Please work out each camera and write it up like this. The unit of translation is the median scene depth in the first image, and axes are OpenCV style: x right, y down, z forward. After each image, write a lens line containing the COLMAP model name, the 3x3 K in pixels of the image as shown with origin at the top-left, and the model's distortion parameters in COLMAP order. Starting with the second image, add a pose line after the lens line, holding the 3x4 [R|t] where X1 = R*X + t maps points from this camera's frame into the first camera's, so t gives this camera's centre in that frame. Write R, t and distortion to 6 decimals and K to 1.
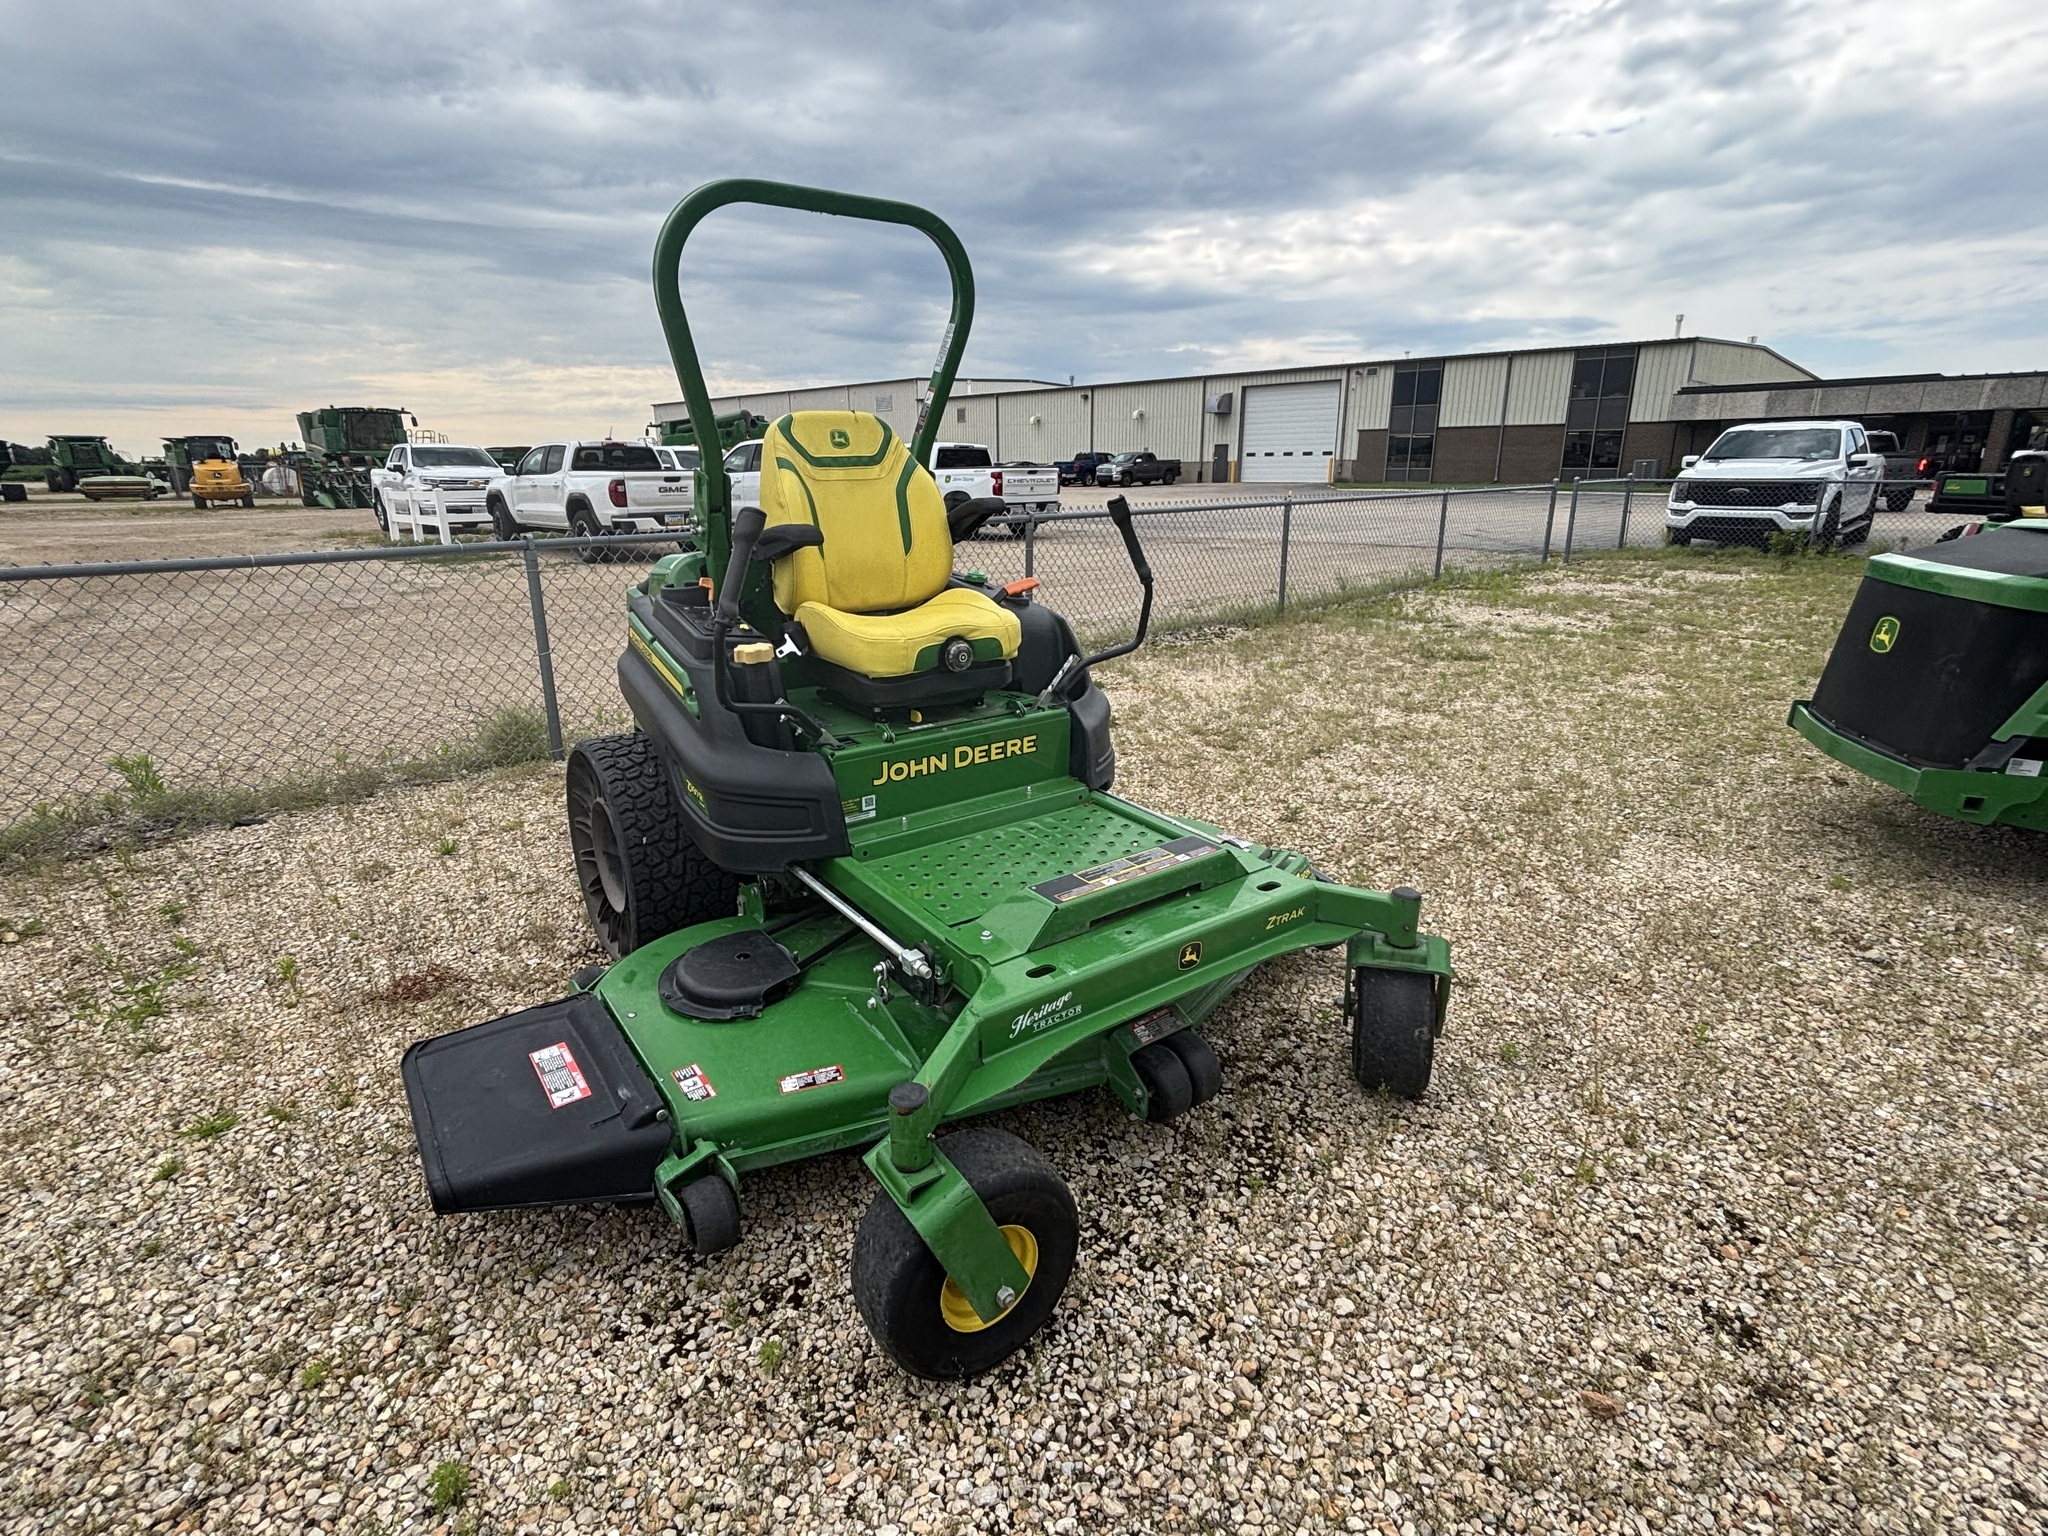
lens RADIAL K [[1001.0, 0, 1022.9], [0, 1001.0, 737.0], [0, 0, 1]] dist [-0.010905, 0.004476]
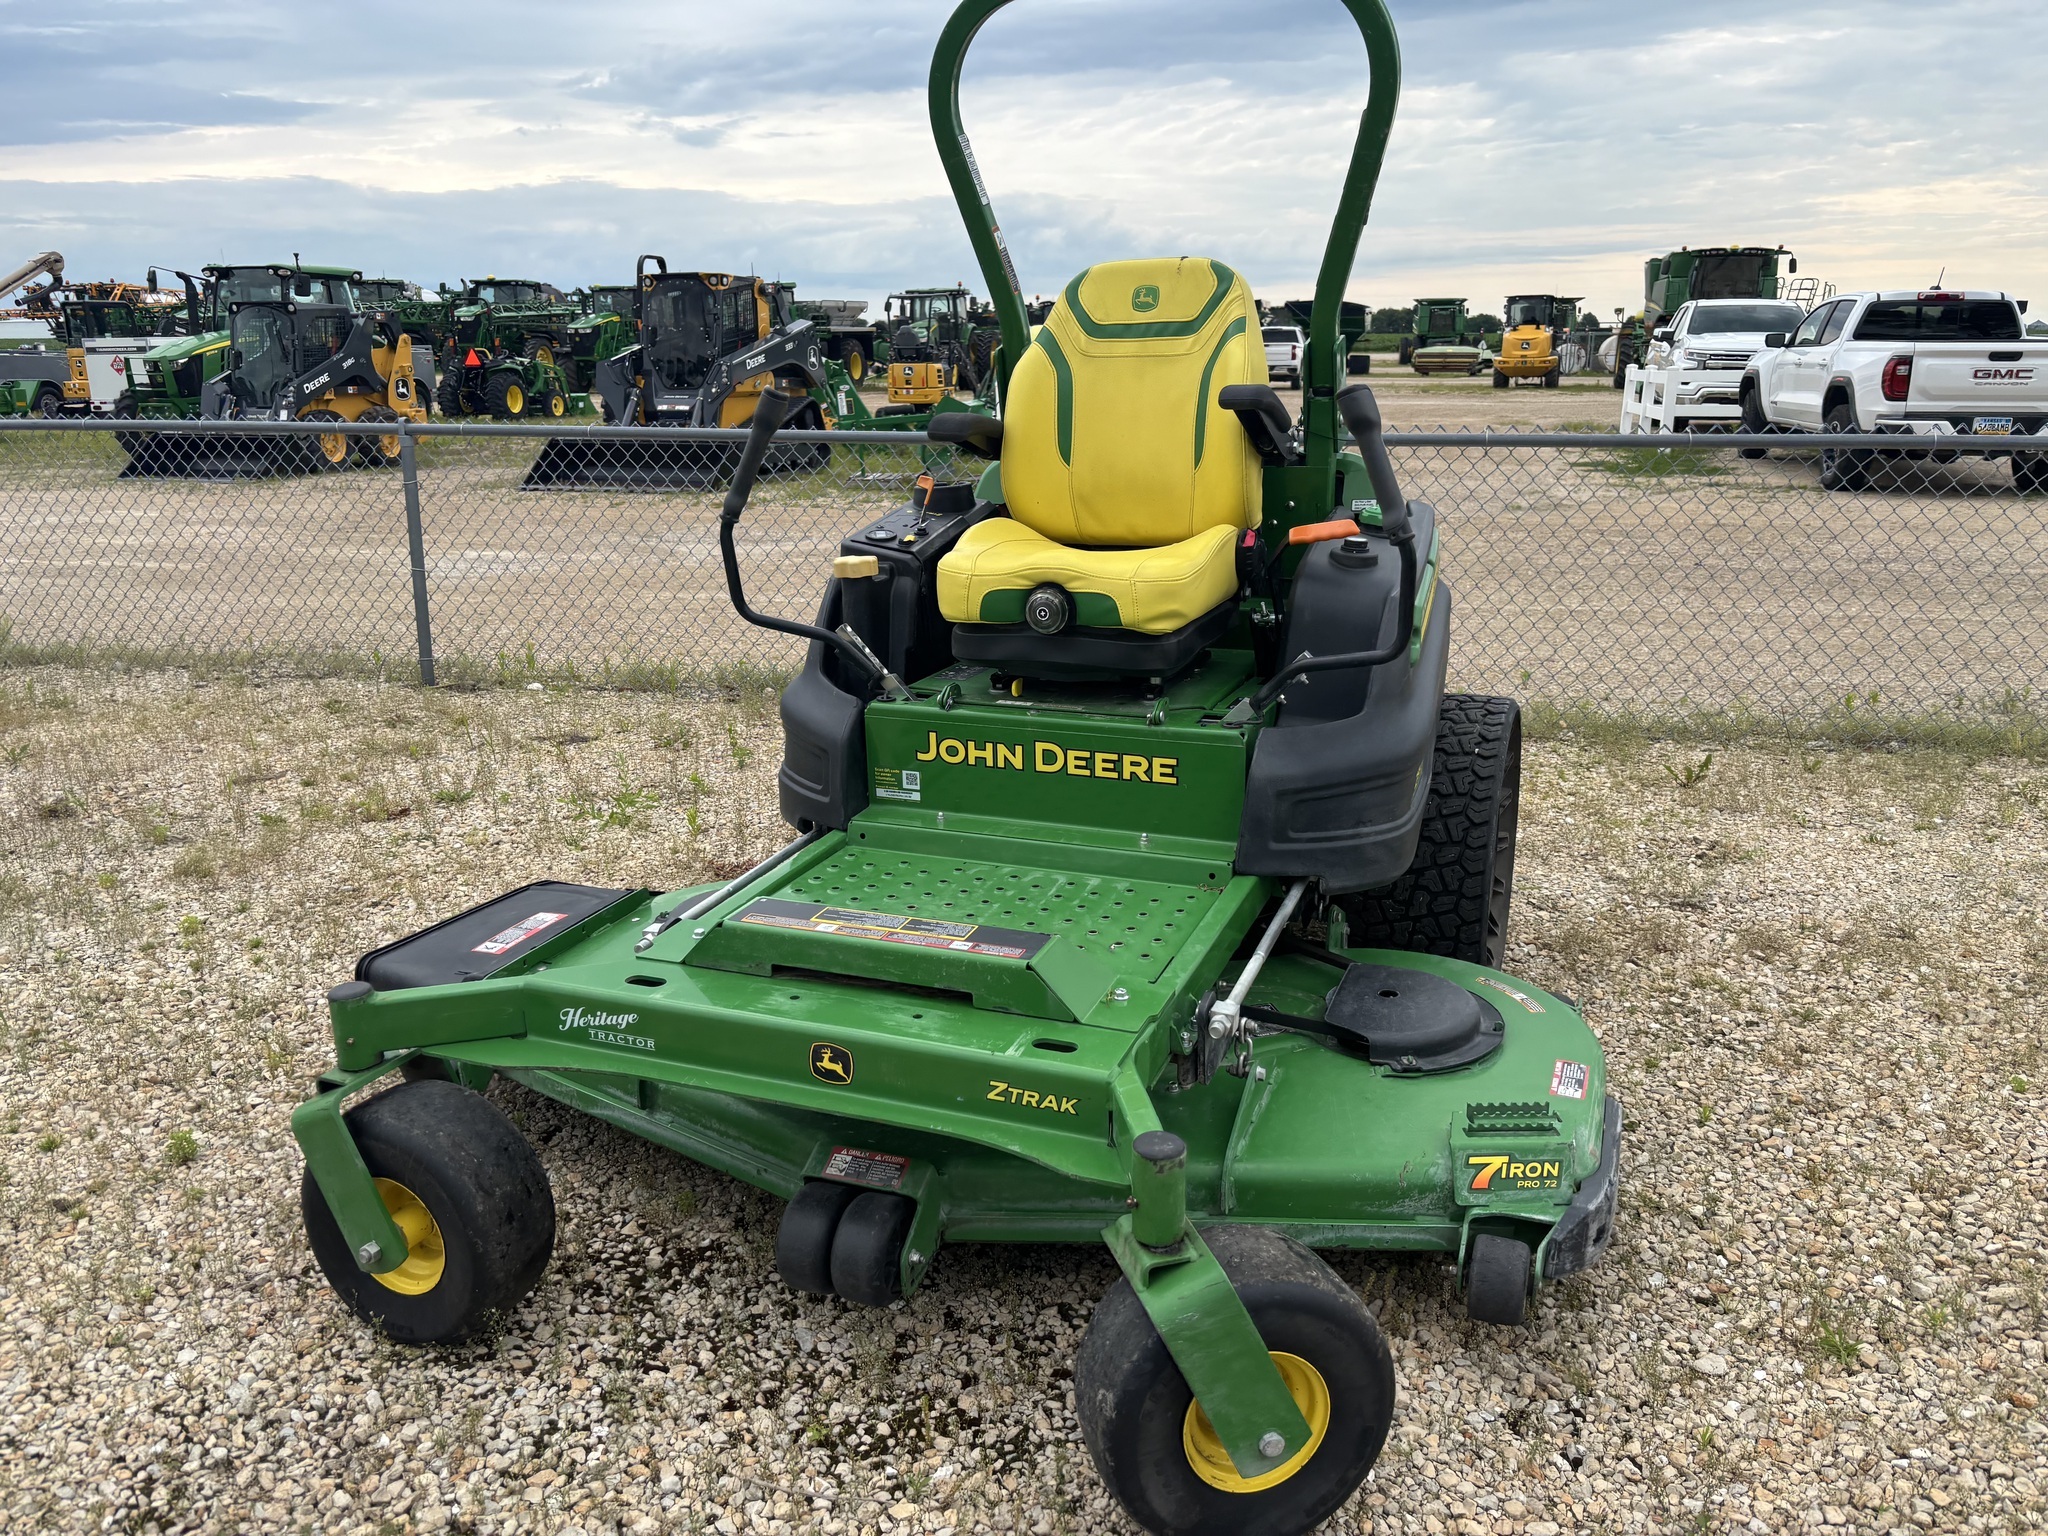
lens RADIAL K [[1552.2, 0, 1015.7], [0, 1552.2, 762.3], [0, 0, 1]] dist [0.037701, -0.047558]
pose [[0.530885, 0.221913, -0.817872, 0.783503], [-0.219318, 0.968203, 0.120342, -0.098571], [0.818572, 0.115486, 0.562674, 0.363003]]
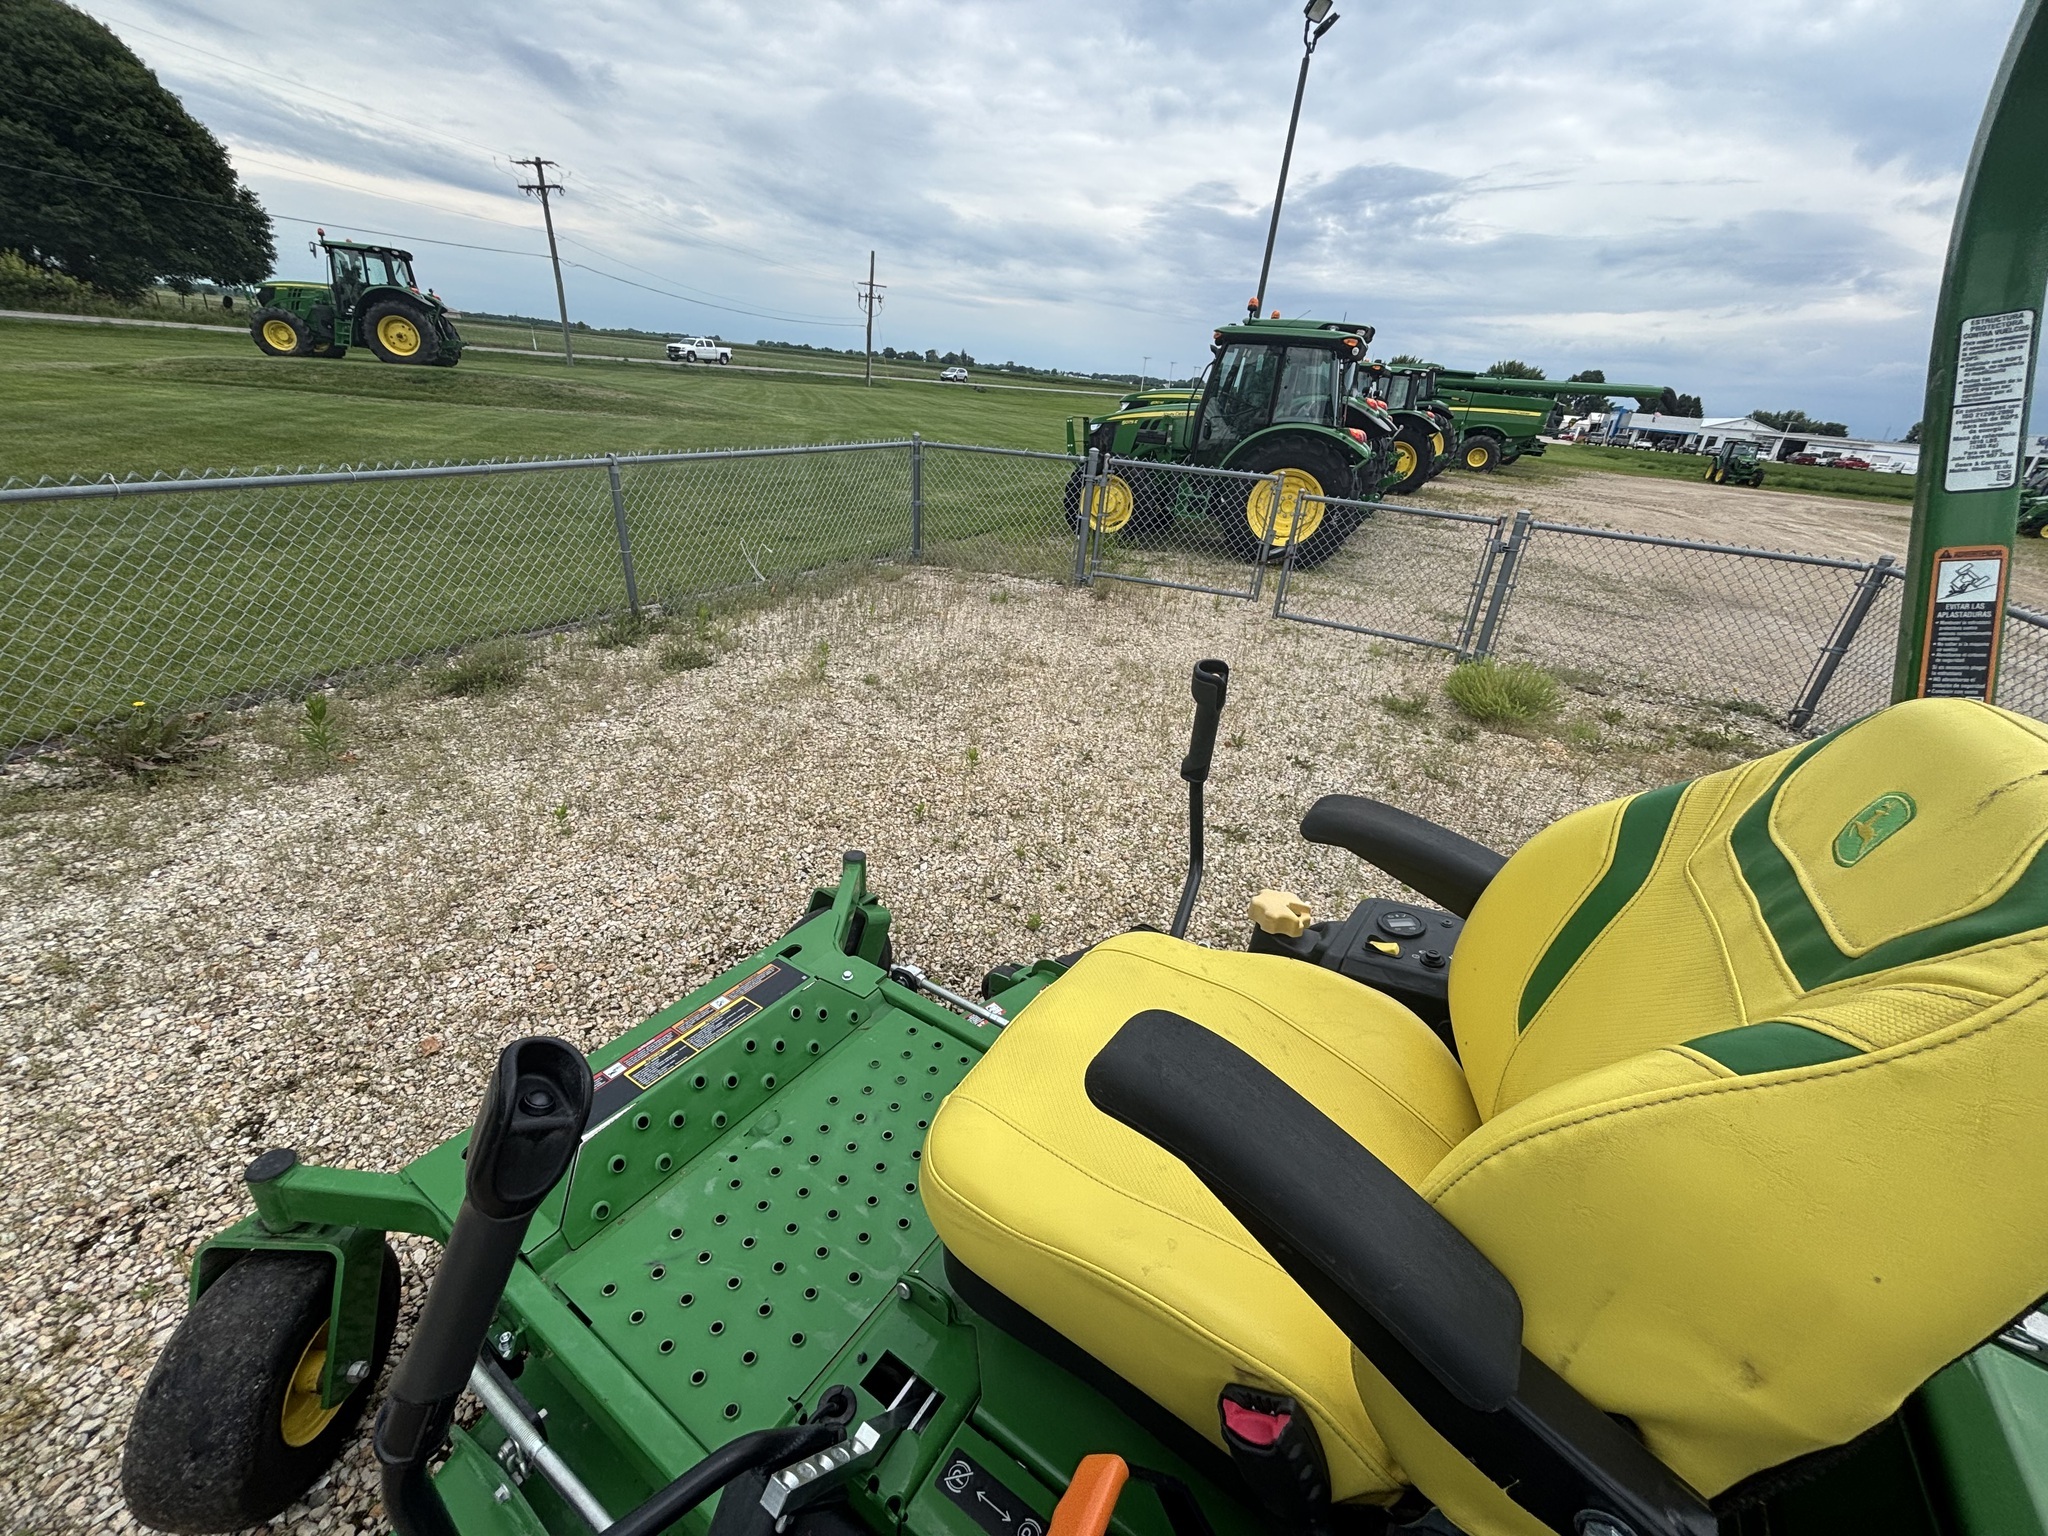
lens RADIAL K [[825.8, 0, 1024.8], [0, 825.8, 760.2], [0, 0, 1]] dist [0.002289, -0.001414]
pose [[-0.934865, 0.074521, -0.347095, 0.056252], [-0.171010, 0.762273, 0.624257, -0.412867], [0.311101, 0.642952, -0.699878, 1.119710]]
